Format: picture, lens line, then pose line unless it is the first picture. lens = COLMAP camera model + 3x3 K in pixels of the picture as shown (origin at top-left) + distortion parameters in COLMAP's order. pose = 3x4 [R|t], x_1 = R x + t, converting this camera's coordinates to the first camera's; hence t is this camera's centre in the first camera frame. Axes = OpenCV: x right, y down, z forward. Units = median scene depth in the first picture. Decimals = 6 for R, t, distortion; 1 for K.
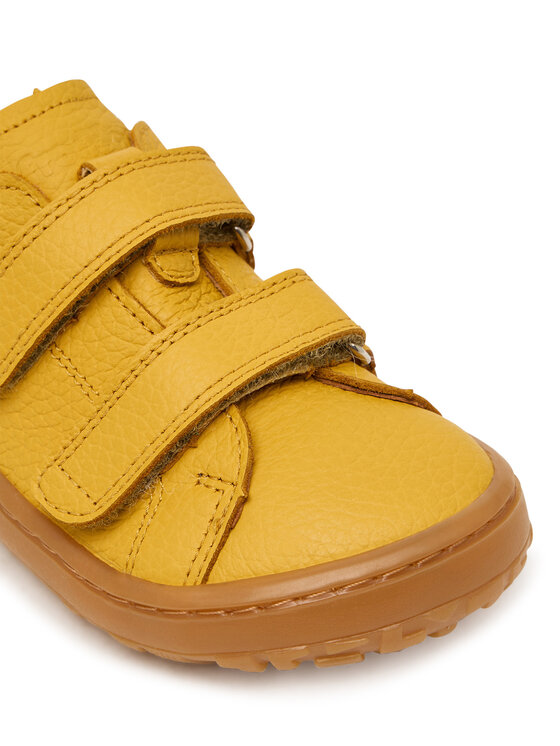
lens RADIAL K [[1560.3, 0, 282.6], [0, 1560.3, 373.6], [0, 0, 1]] dist [-0.048851, 0.000000]
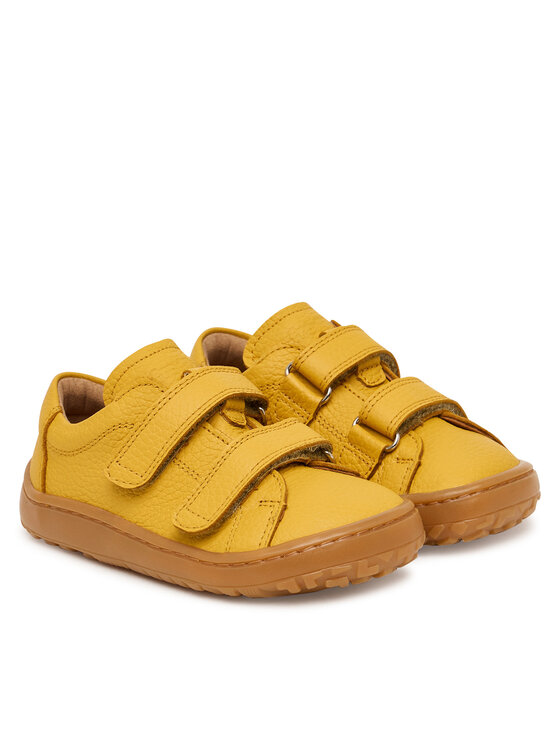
lens RADIAL K [[2191.3, 0, 279.3], [0, 2191.3, 372.9], [0, 0, 1]] dist [0.083766, 0.000000]
pose [[0.993248, -0.035082, 0.110575, -0.325688], [0.071529, 0.935627, -0.345668, 0.860967], [-0.091330, 0.351243, 0.931819, -1.643642]]
